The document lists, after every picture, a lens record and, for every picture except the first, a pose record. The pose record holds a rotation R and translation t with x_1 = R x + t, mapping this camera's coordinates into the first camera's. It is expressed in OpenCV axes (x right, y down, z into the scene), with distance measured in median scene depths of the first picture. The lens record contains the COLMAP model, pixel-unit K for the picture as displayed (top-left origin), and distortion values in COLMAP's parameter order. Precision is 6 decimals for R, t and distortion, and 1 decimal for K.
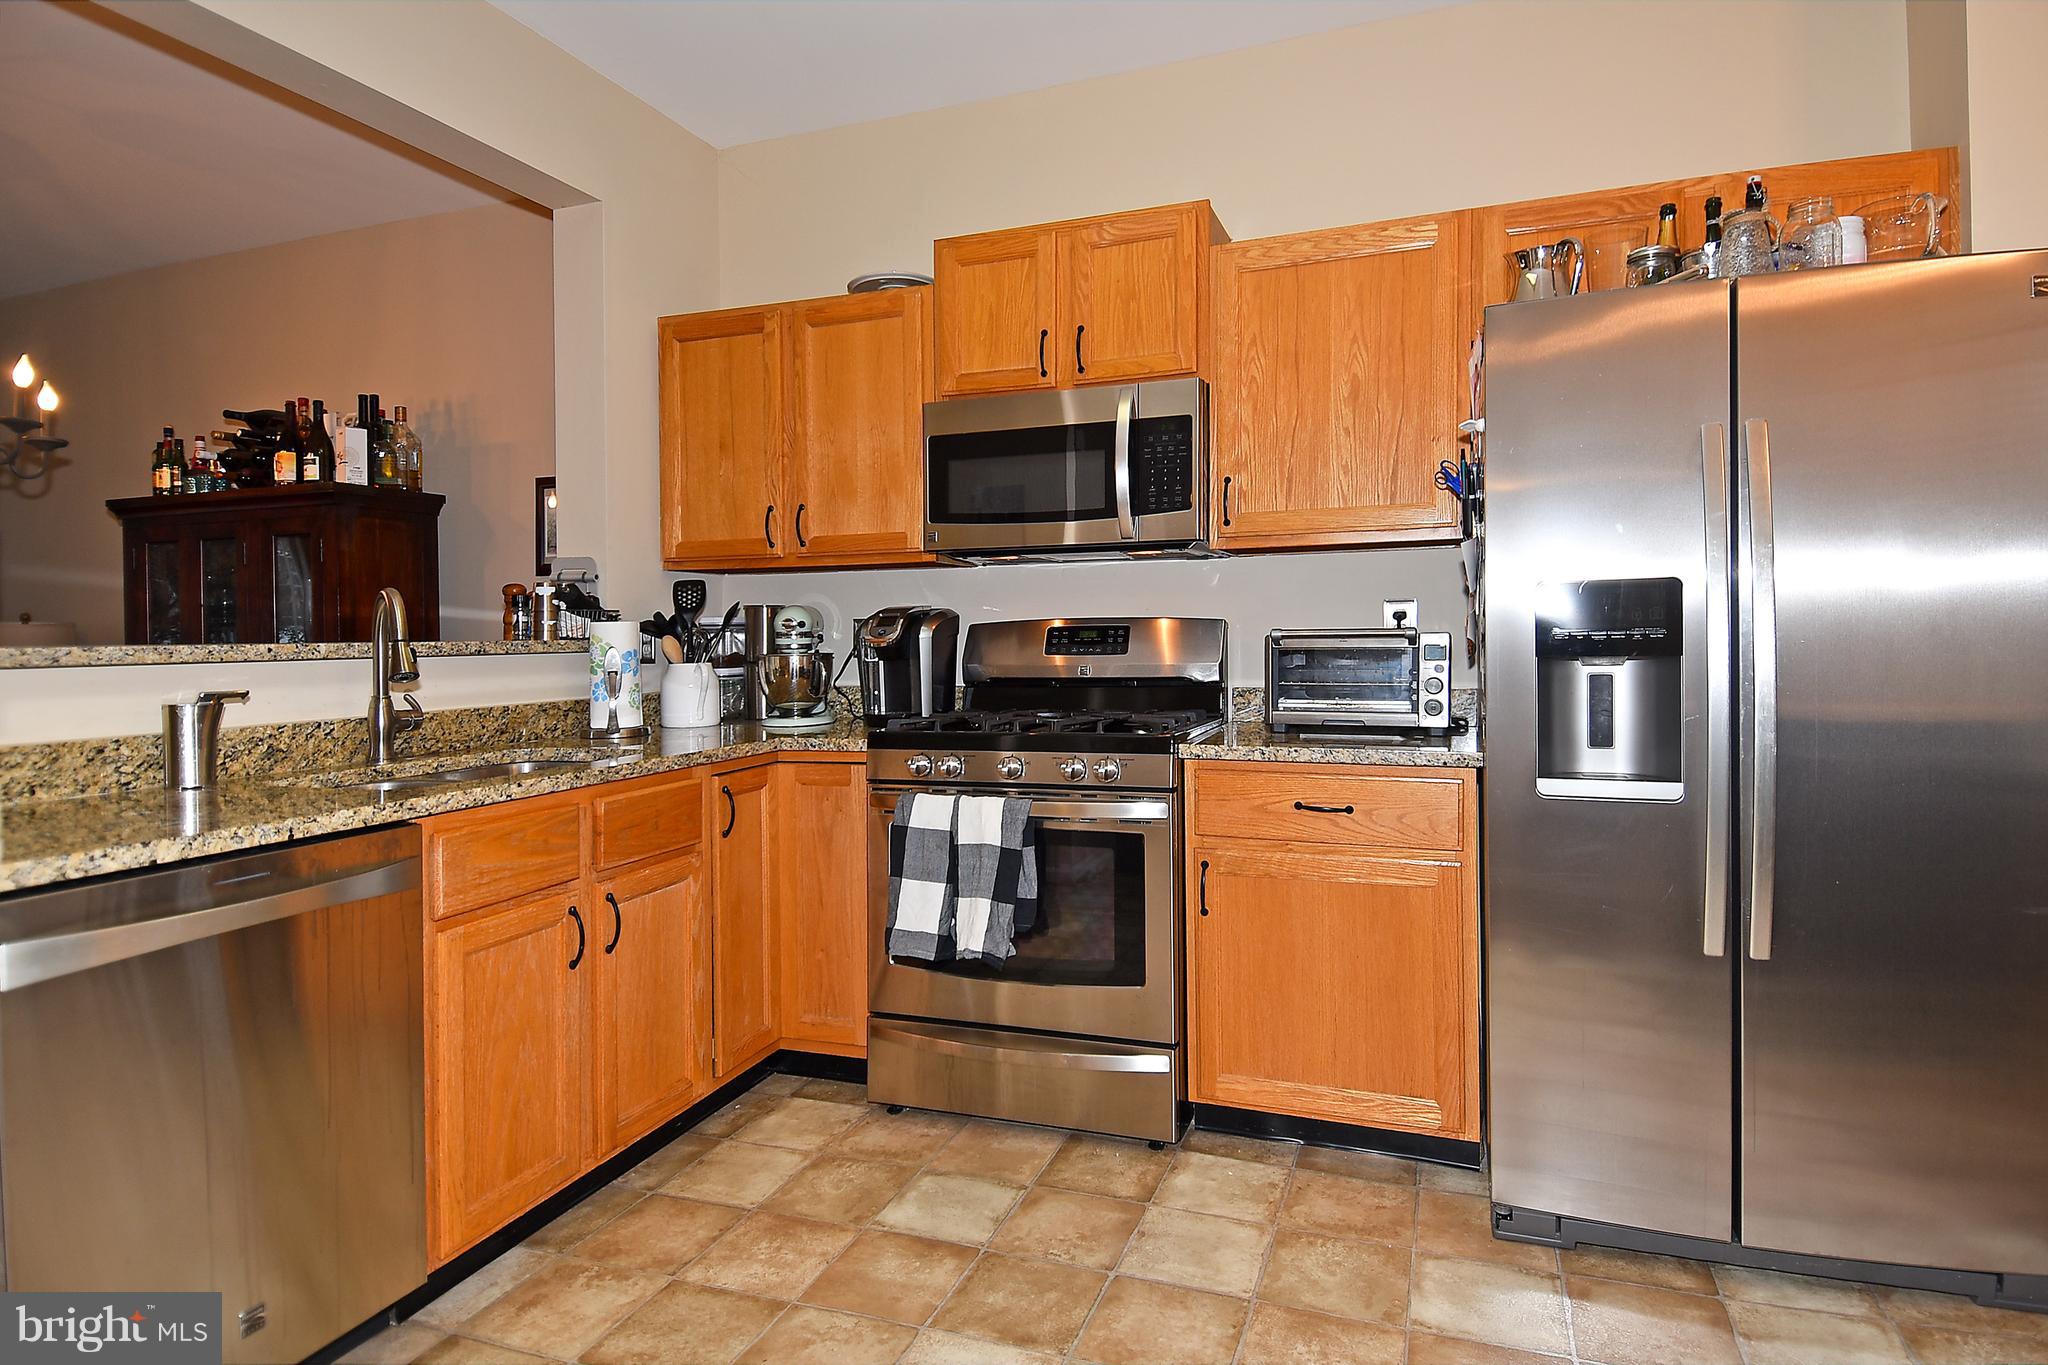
lens RADIAL K [[1142.4, 0, 1026.5], [0, 1142.4, 645.3], [0, 0, 1]] dist [0.065679, -0.055459]
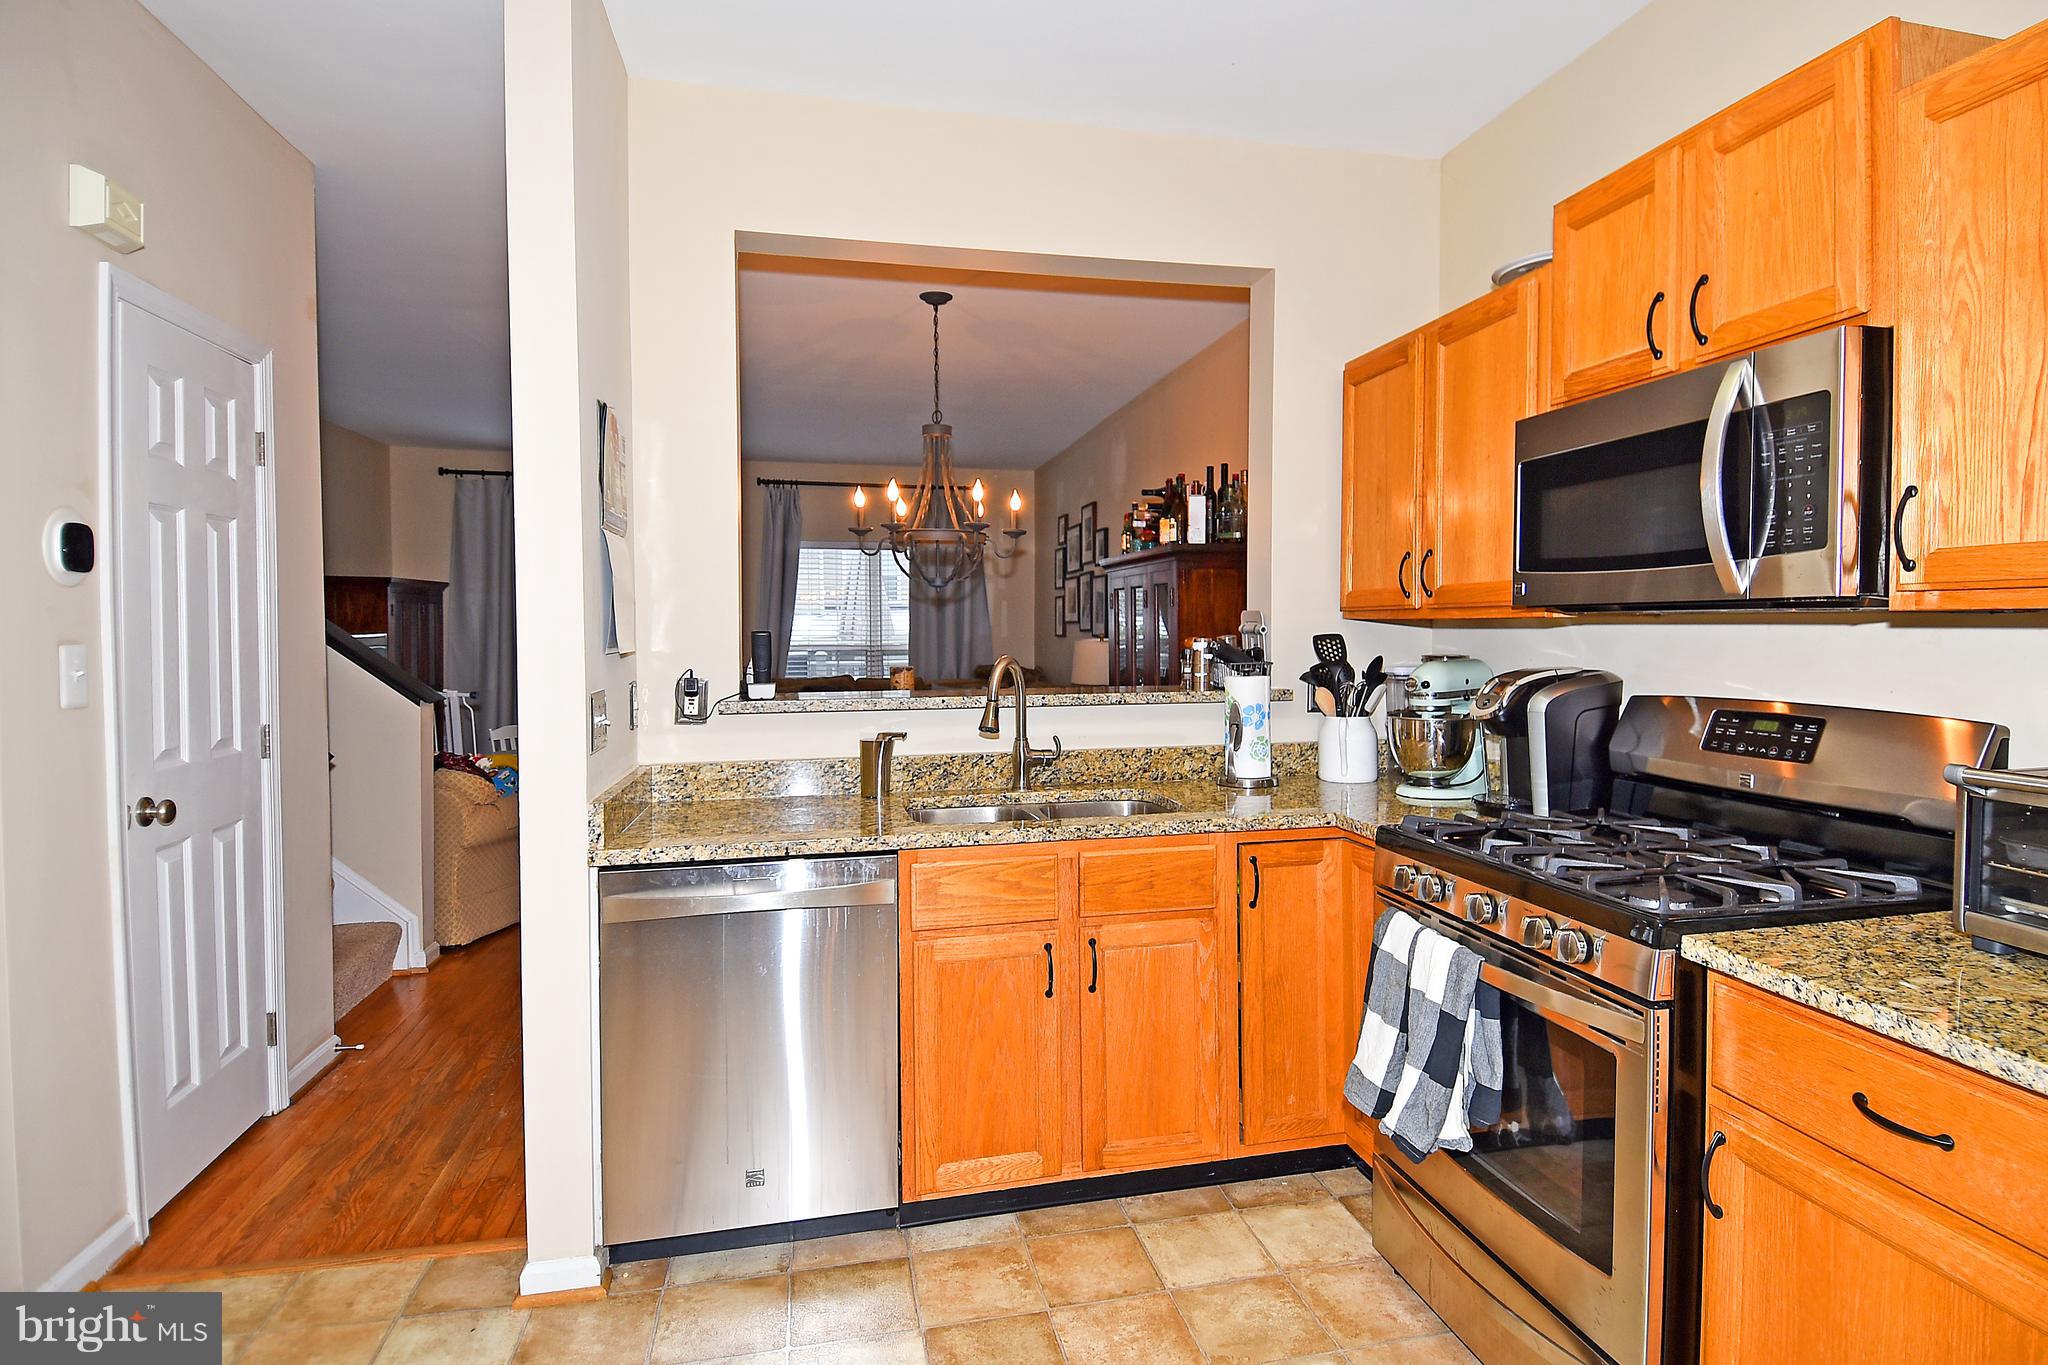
lens RADIAL K [[1079.4, 0, 1057.2], [0, 1079.4, 657.2], [0, 0, 1]] dist [0.064202, -0.060823]
pose [[0.545041, 0.034695, -0.837691, 0.410032], [-0.006982, 0.999297, 0.036846, -0.079524], [0.838380, -0.014234, 0.544900, 0.346221]]
